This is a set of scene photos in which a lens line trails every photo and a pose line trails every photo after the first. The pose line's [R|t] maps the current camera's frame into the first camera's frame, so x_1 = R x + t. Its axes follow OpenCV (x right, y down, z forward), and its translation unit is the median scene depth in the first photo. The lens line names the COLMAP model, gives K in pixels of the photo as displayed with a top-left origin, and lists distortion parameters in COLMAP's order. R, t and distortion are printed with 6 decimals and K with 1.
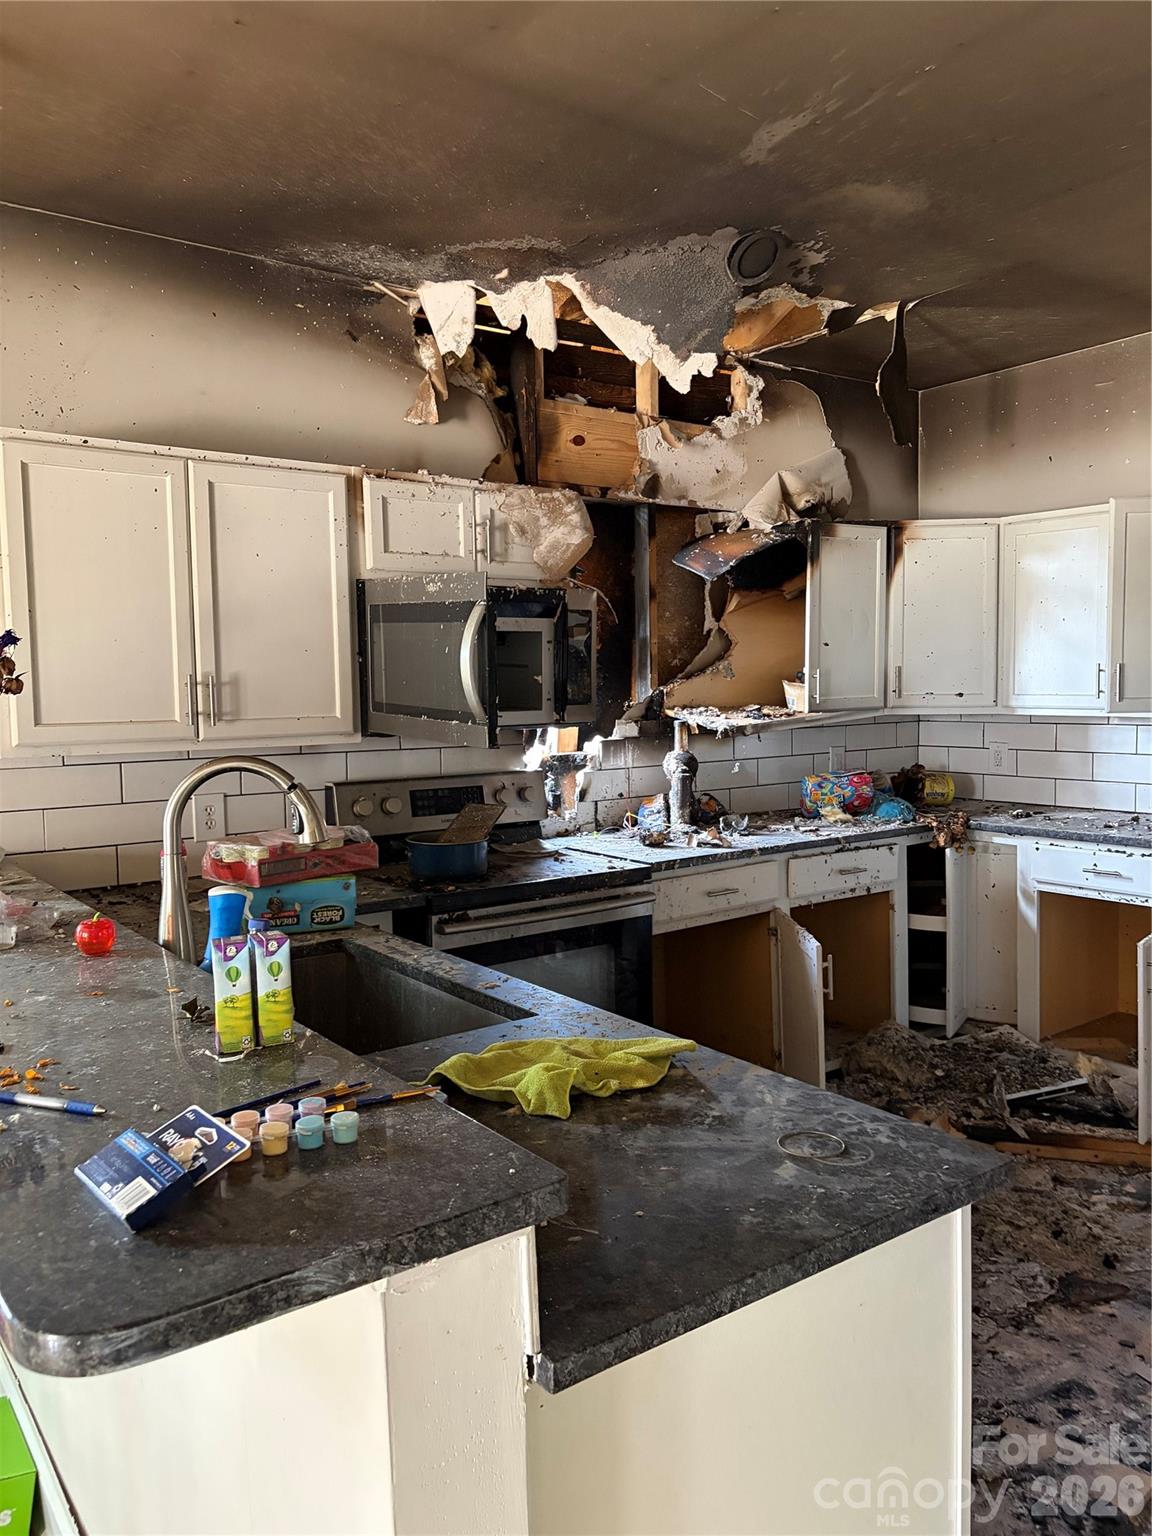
lens RADIAL K [[1162.4, 0, 560.8], [0, 1162.4, 769.4], [0, 0, 1]] dist [0.059553, -0.097229]
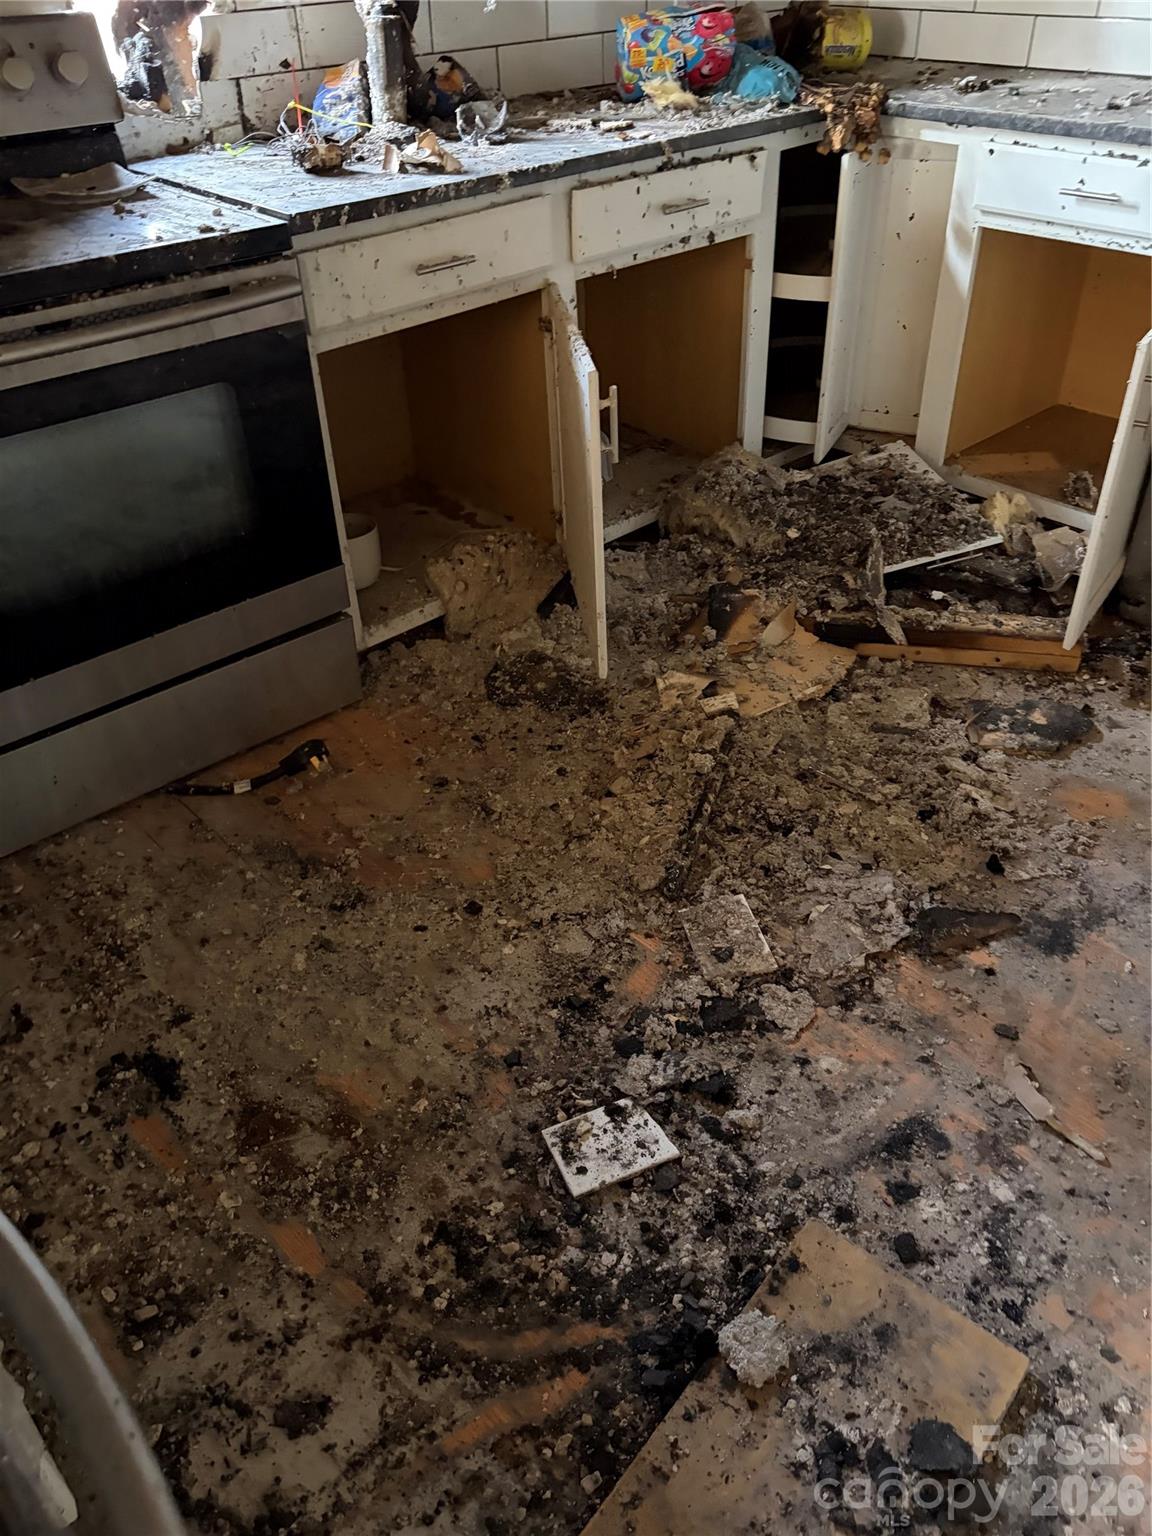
lens RADIAL K [[1165.4, 0, 561.1], [0, 1165.4, 772.6], [0, 0, 1]] dist [0.002442, -0.006754]
pose [[0.995643, -0.065704, 0.066168, 0.129037], [0.019472, 0.840439, 0.541556, 0.007650], [-0.091193, -0.537908, 0.838057, 0.353494]]
